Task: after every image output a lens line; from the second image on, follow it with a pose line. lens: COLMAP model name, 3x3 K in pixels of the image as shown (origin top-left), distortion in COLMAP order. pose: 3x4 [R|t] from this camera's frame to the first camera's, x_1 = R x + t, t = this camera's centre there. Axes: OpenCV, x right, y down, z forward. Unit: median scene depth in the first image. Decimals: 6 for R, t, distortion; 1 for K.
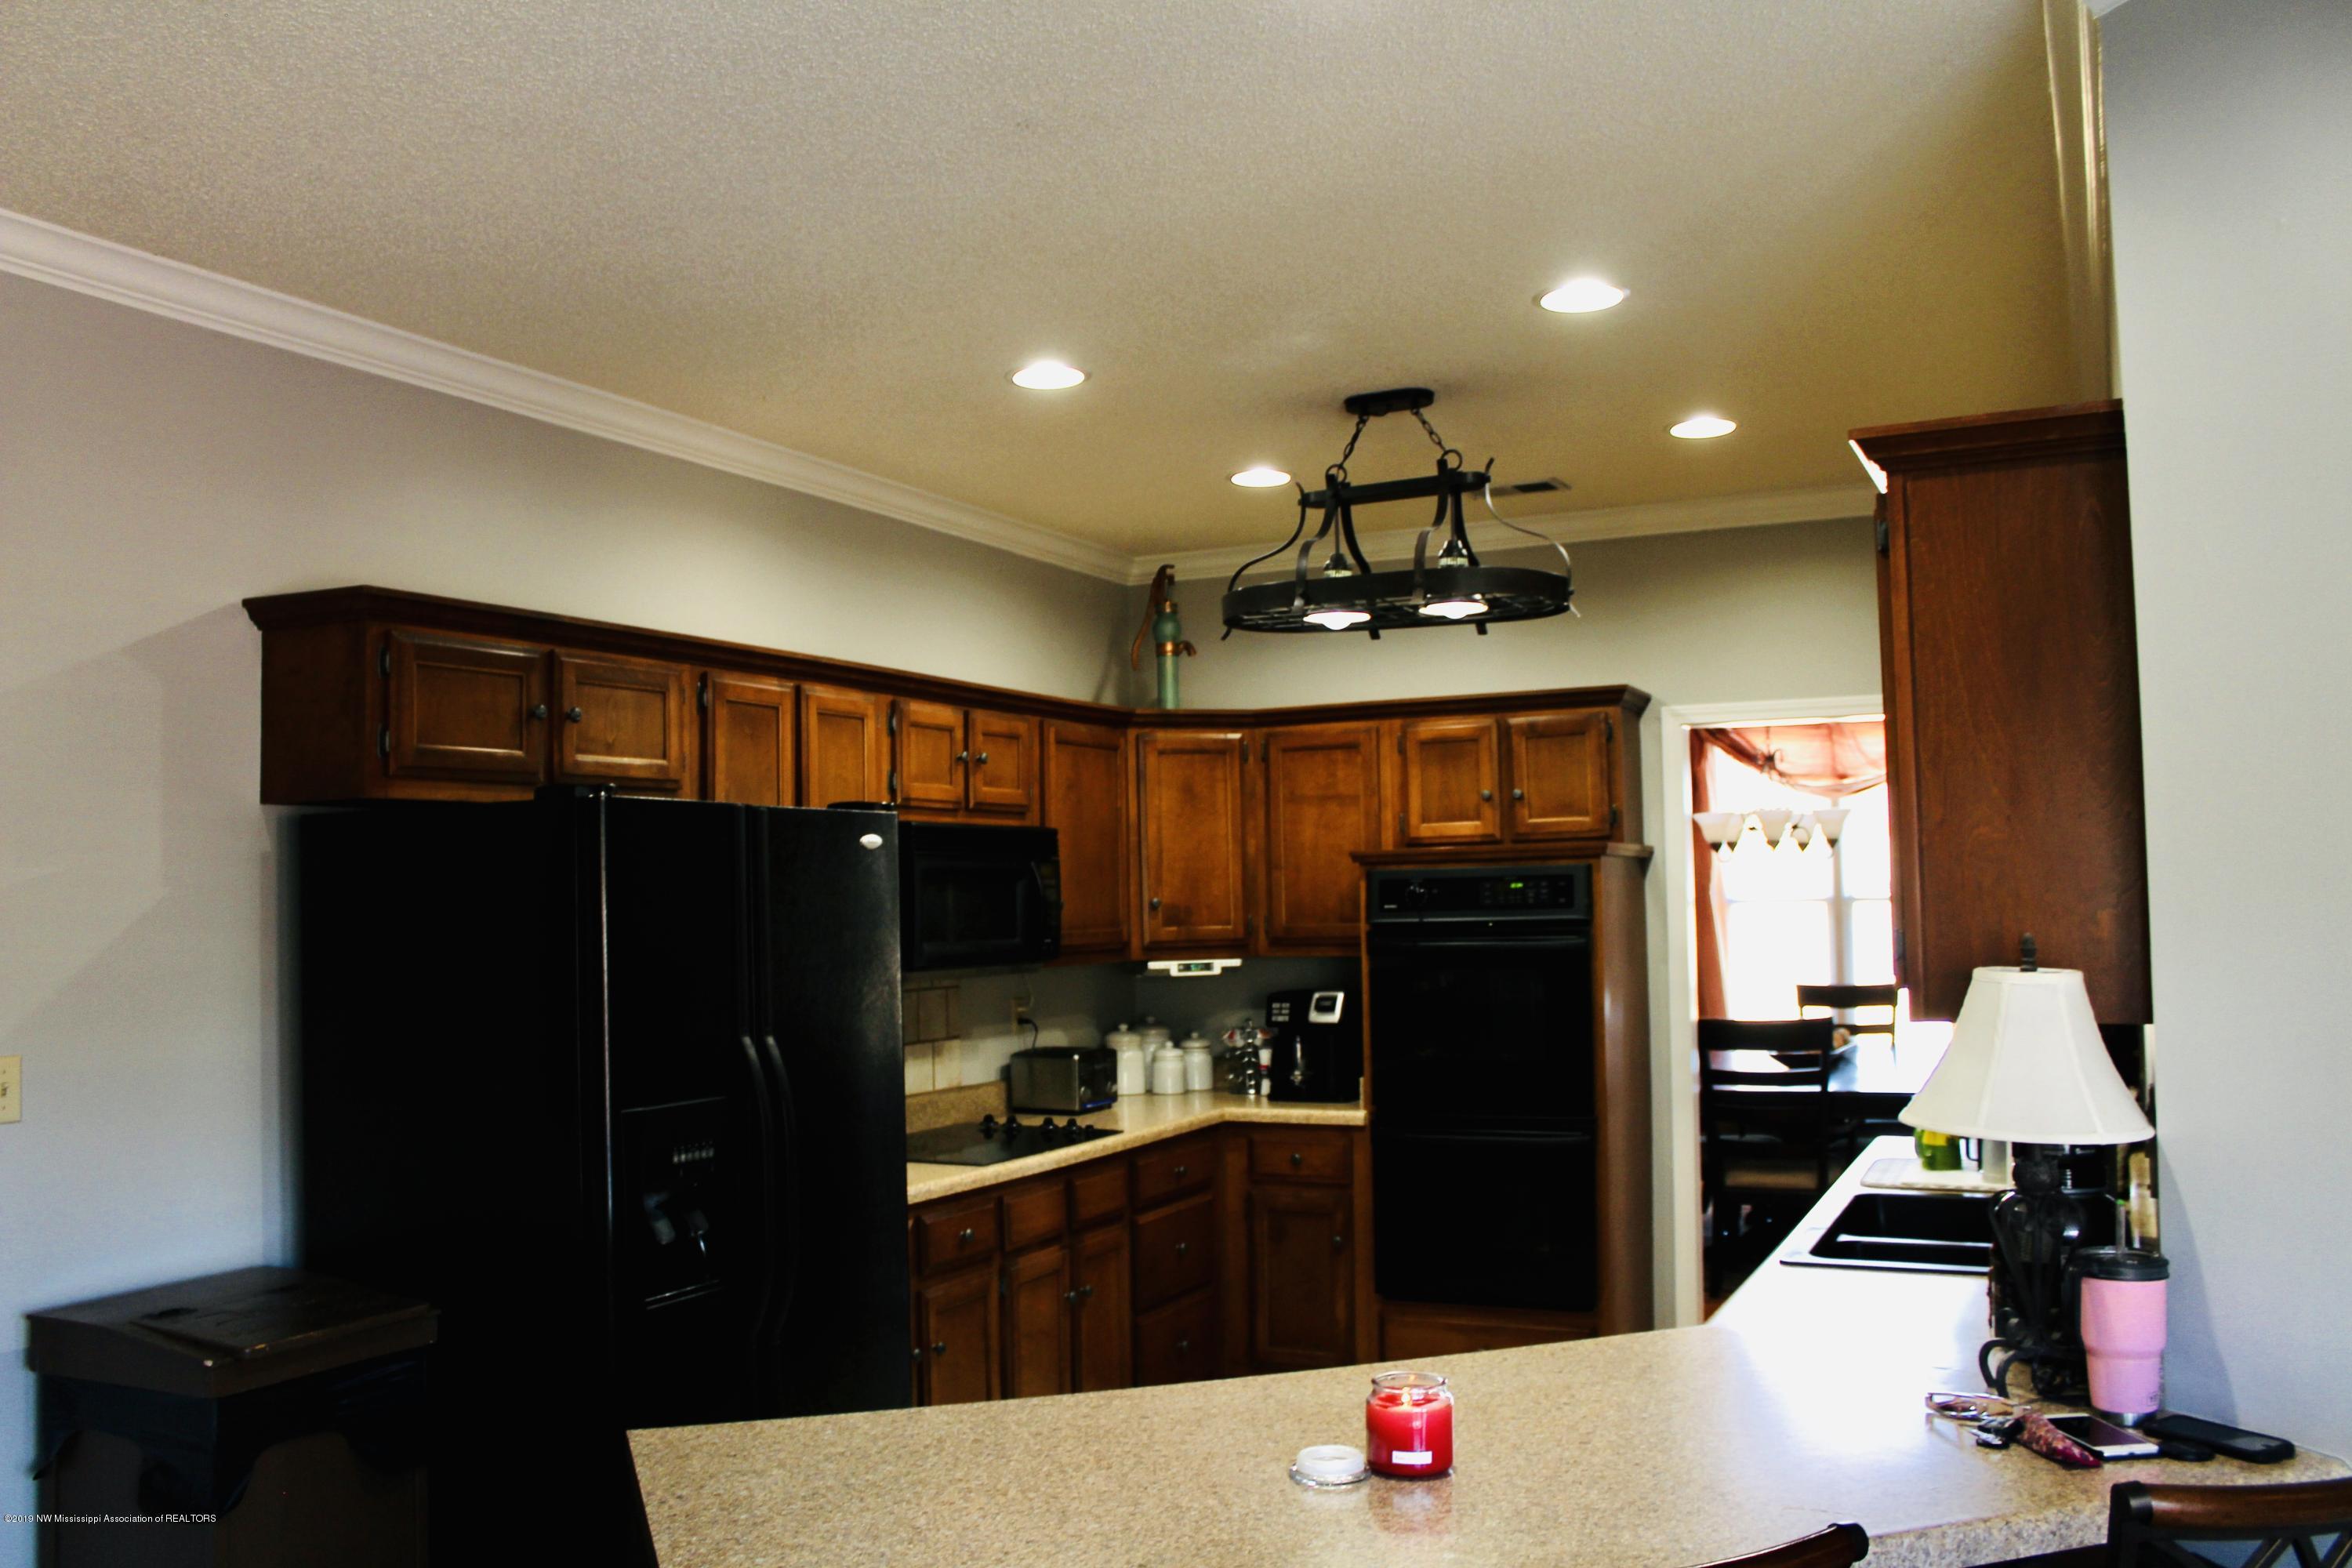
lens RADIAL K [[2002.1, 0, 1186.6], [0, 2002.1, 791.6], [0, 0, 1]] dist [-0.143266, 0.117428]
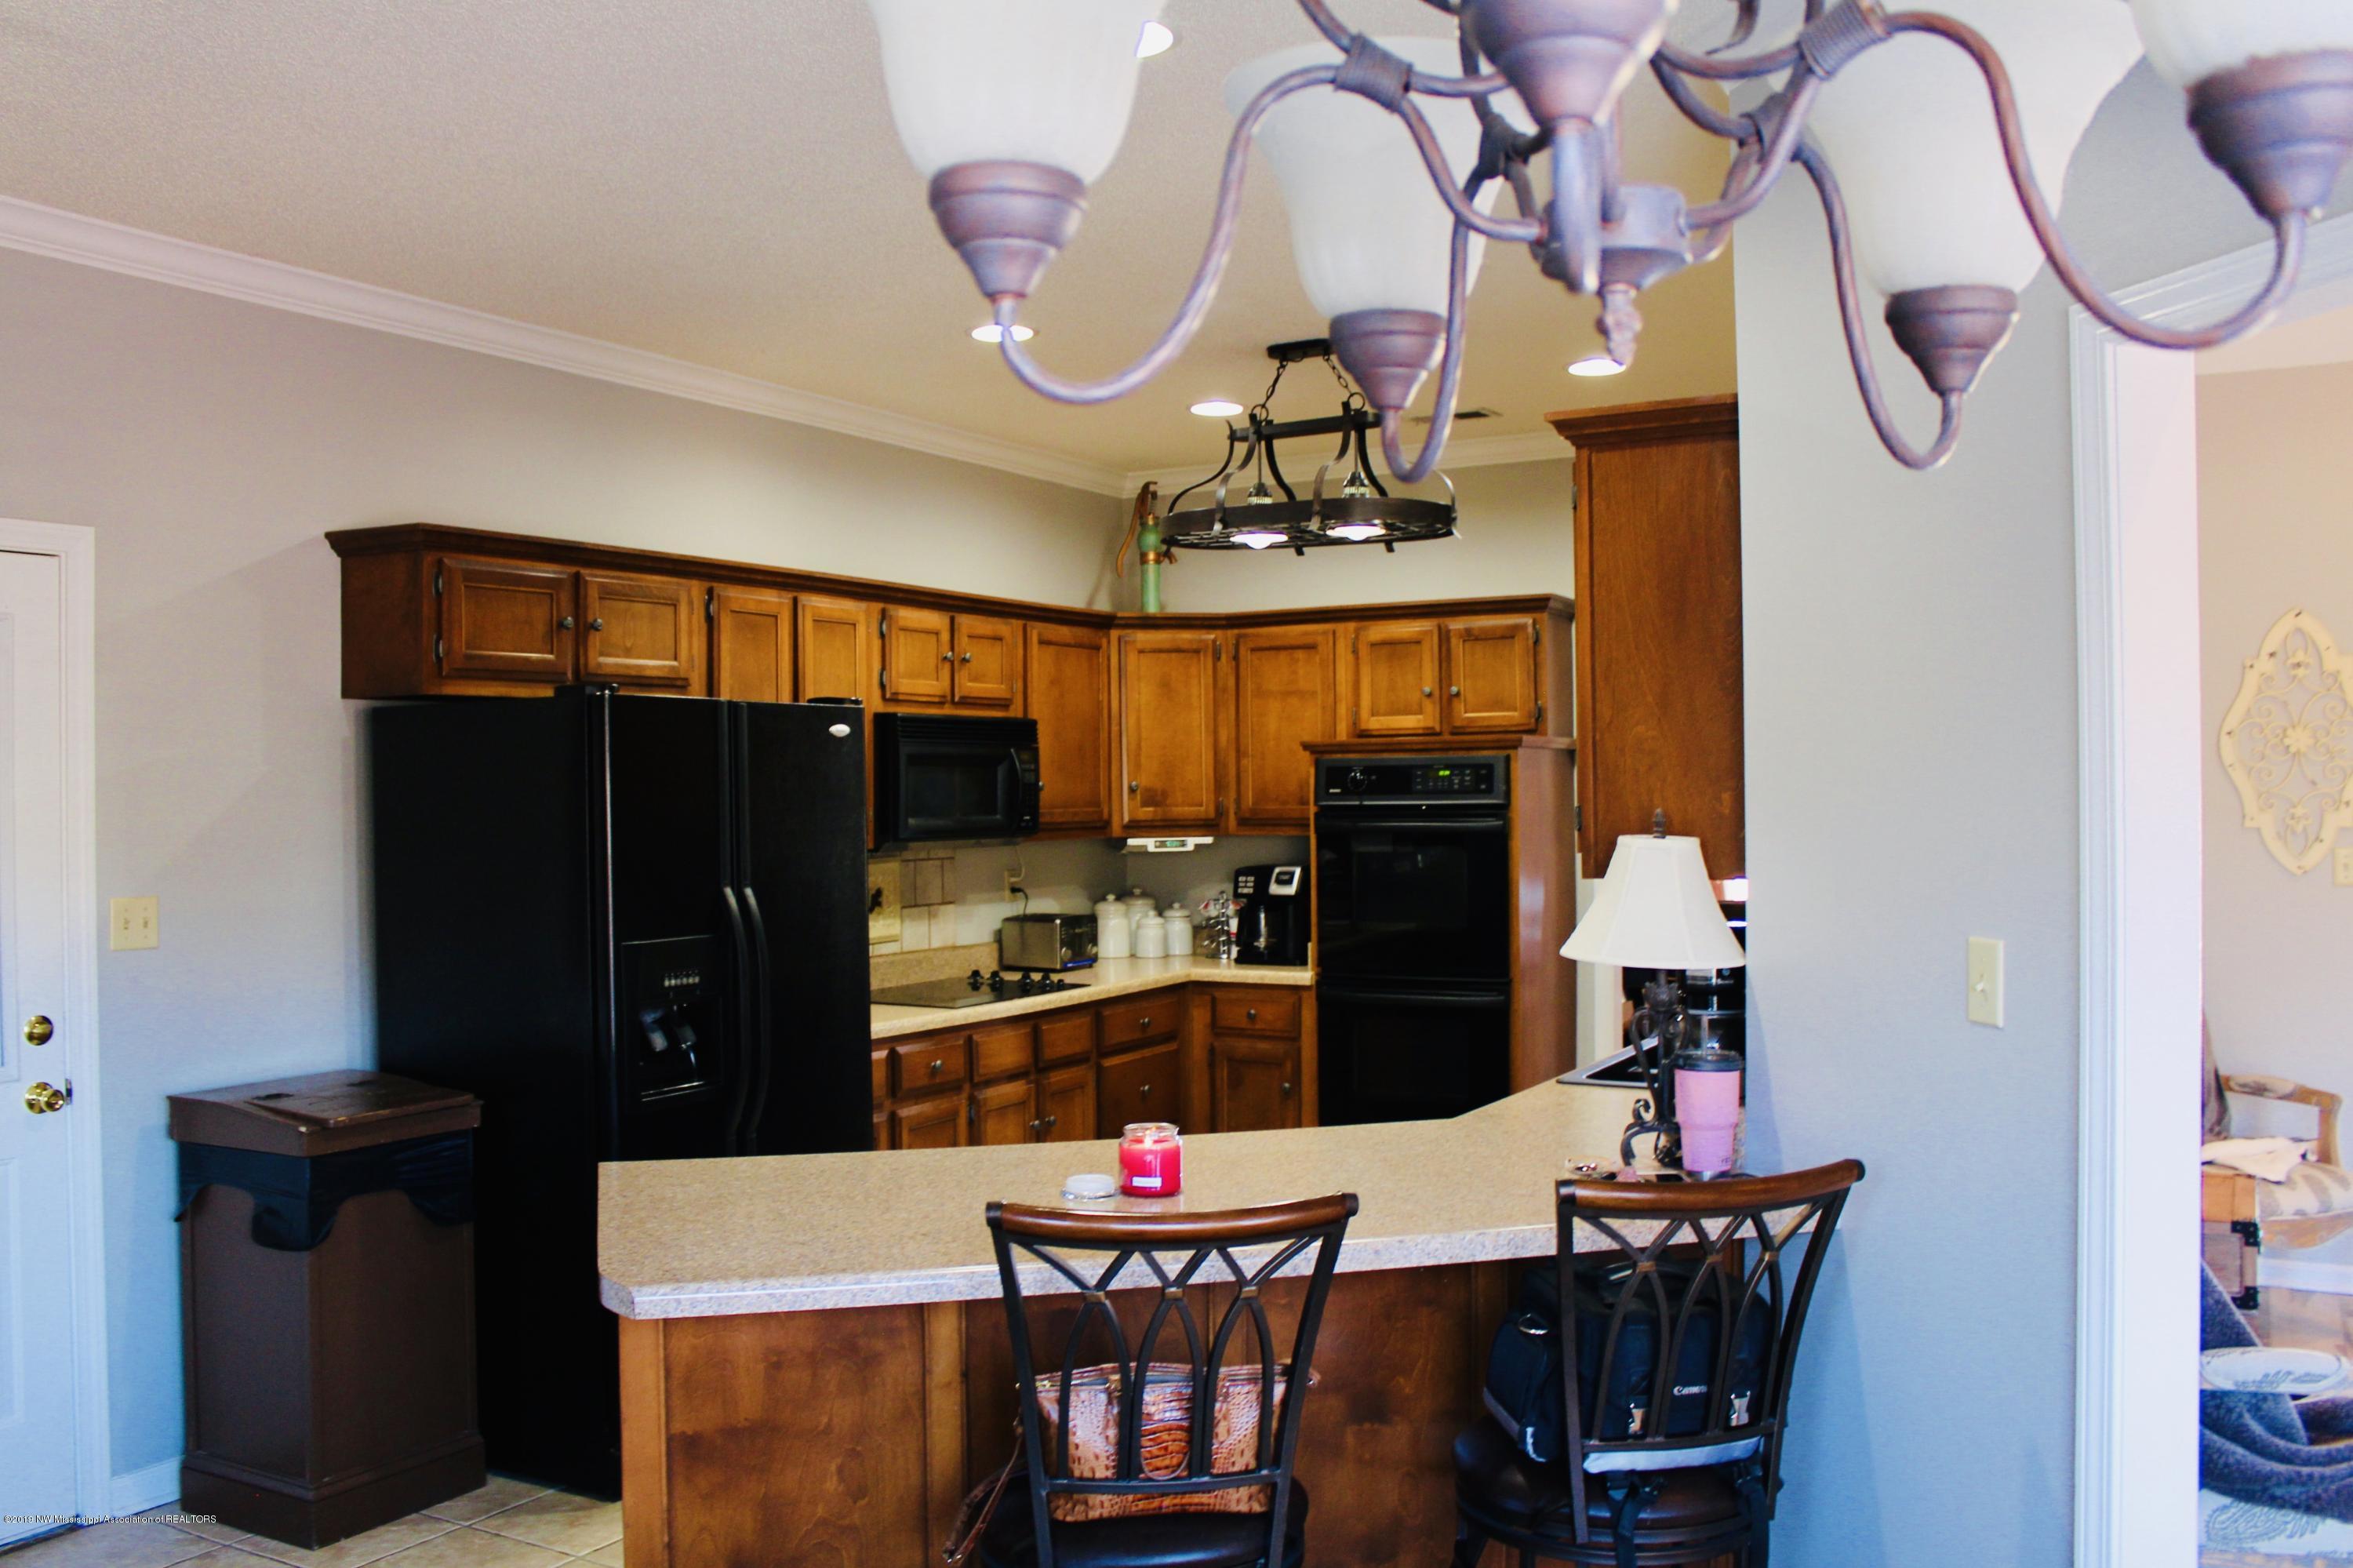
lens RADIAL K [[2003.0, 0, 1163.9], [0, 2003.0, 785.8], [0, 0, 1]] dist [-0.143266, 0.117428]
pose [[0.998484, 0.008025, -0.054451, 0.087142], [-0.005147, 0.998592, 0.052798, -0.005341], [0.054798, -0.052437, 0.997120, -0.163055]]
